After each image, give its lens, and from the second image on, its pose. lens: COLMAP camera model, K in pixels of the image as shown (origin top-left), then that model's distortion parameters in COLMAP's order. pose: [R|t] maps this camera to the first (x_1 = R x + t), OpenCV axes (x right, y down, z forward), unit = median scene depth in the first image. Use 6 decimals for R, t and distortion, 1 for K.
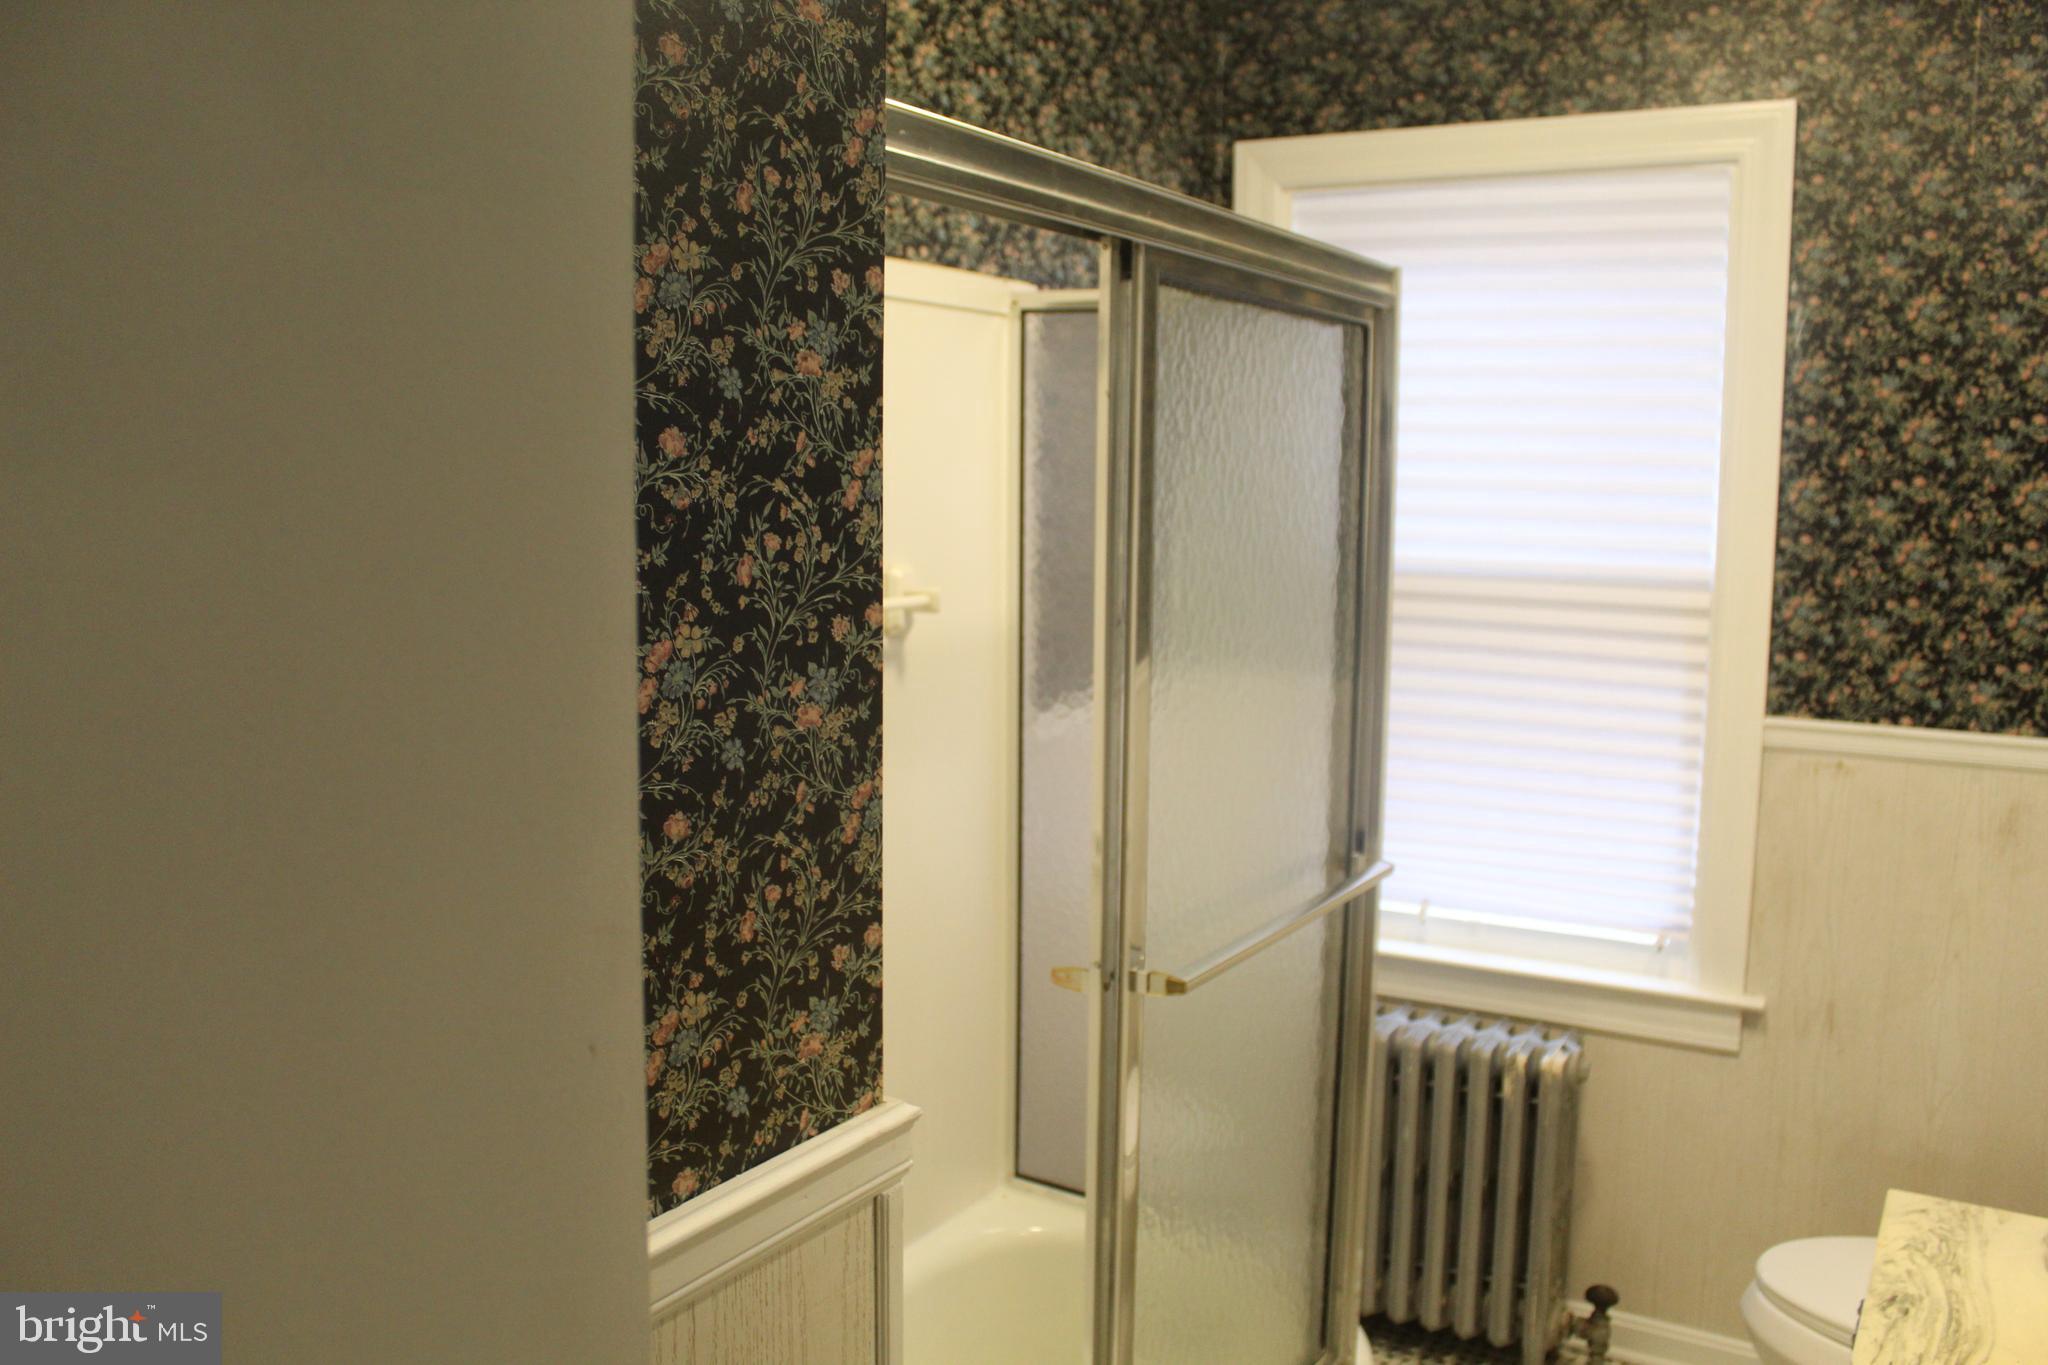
lens RADIAL K [[1745.7, 0, 992.9], [0, 1745.7, 684.8], [0, 0, 1]] dist [-0.165457, 0.148854]
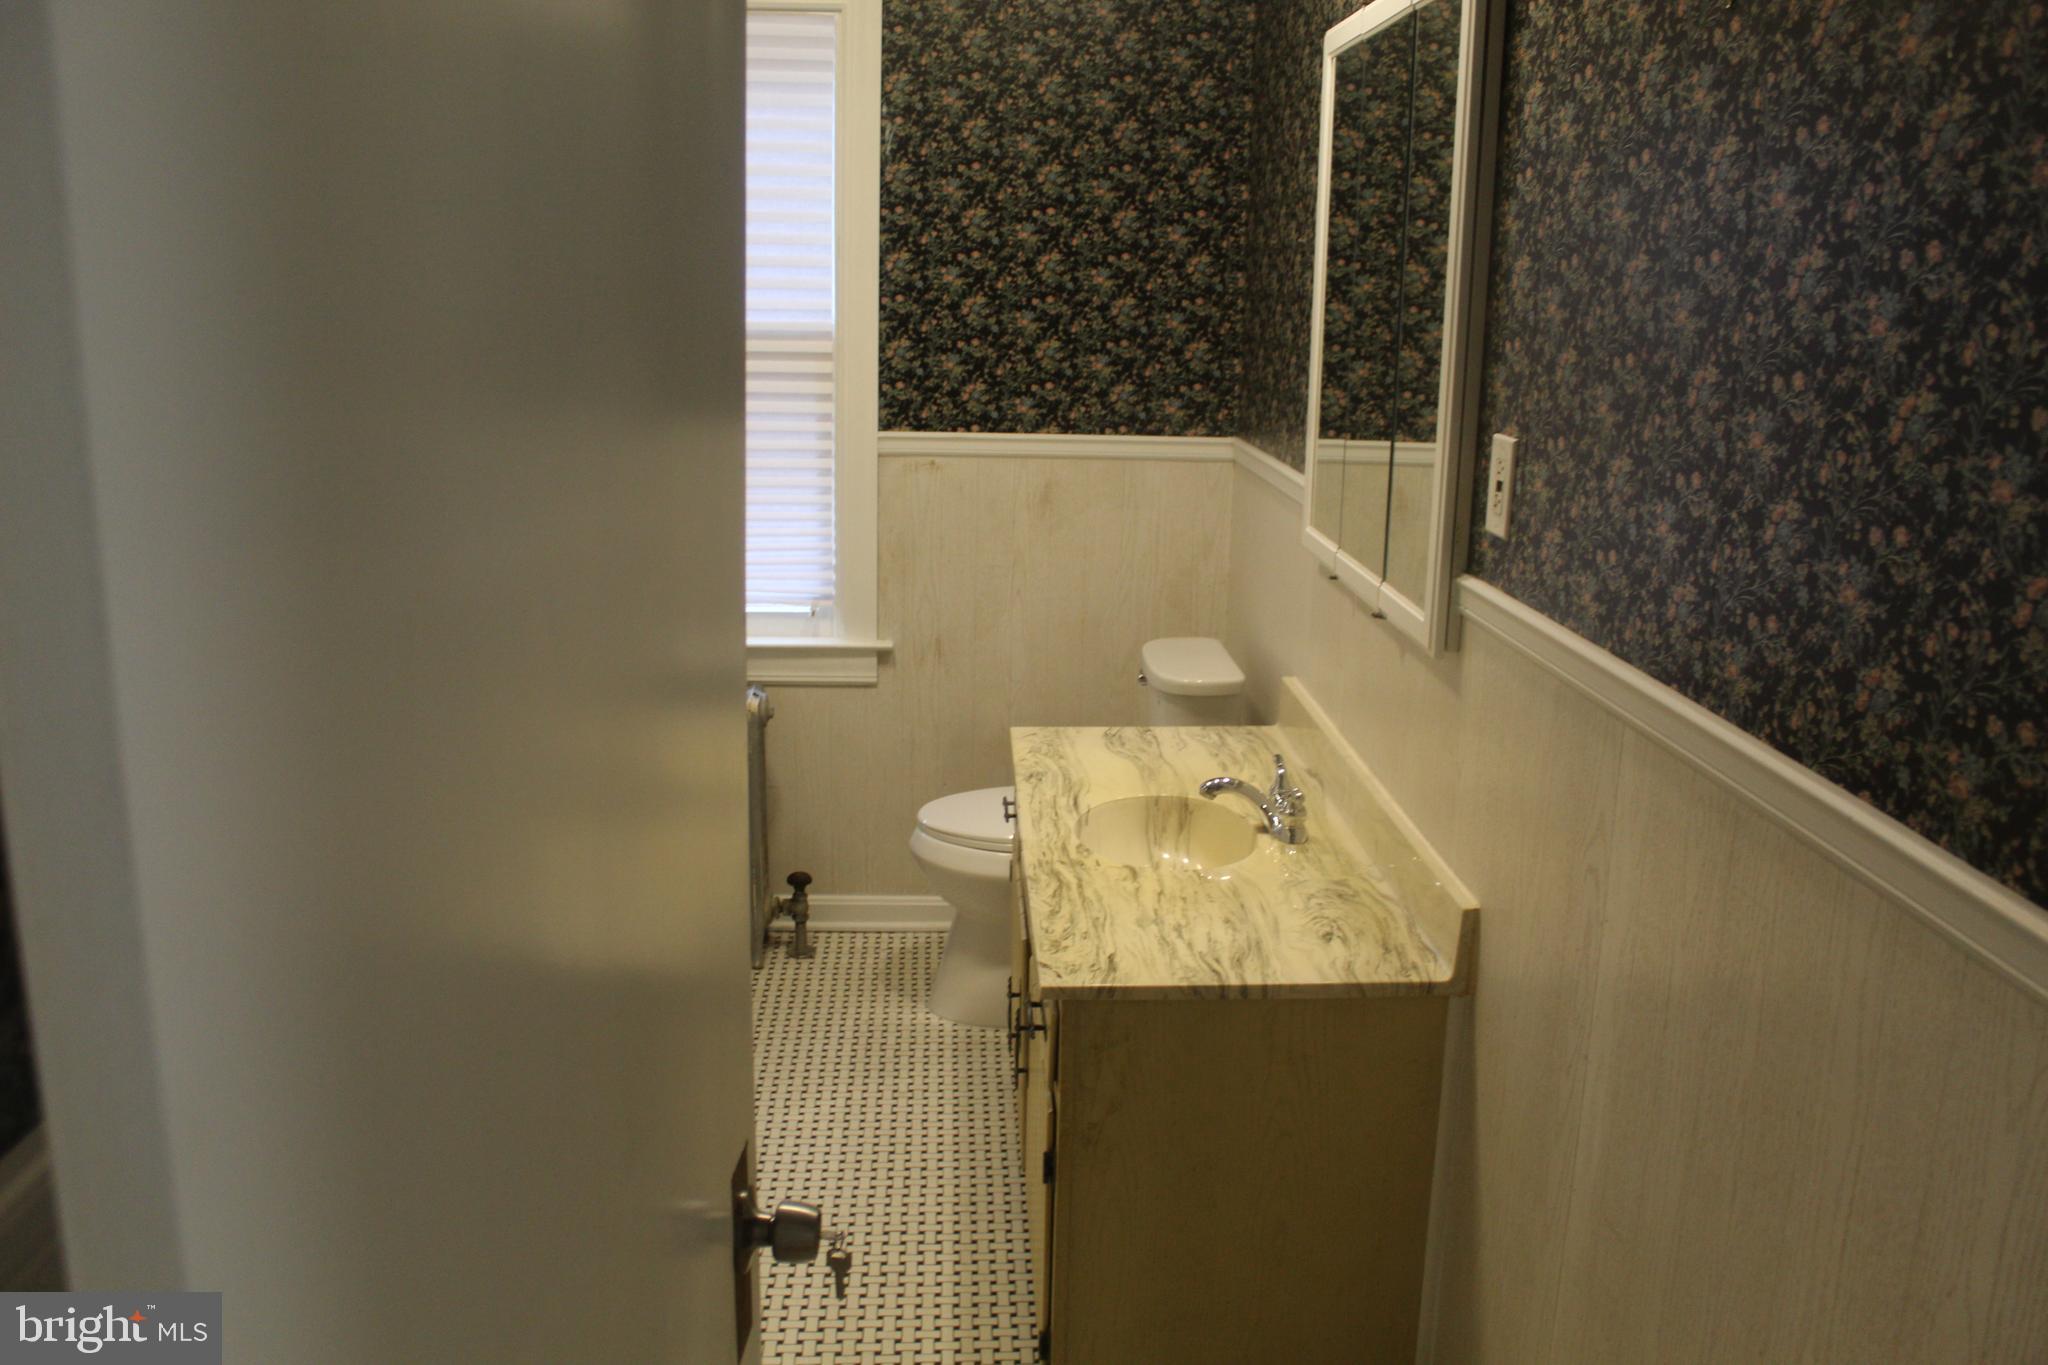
lens RADIAL K [[1745.7, 0, 1034.8], [0, 1745.7, 686.4], [0, 0, 1]] dist [-0.165457, 0.148854]
pose [[0.831304, -0.127014, 0.541111, -0.218340], [0.056624, 0.987828, 0.144879, 0.026555], [-0.552926, -0.089799, 0.828377, -0.234229]]
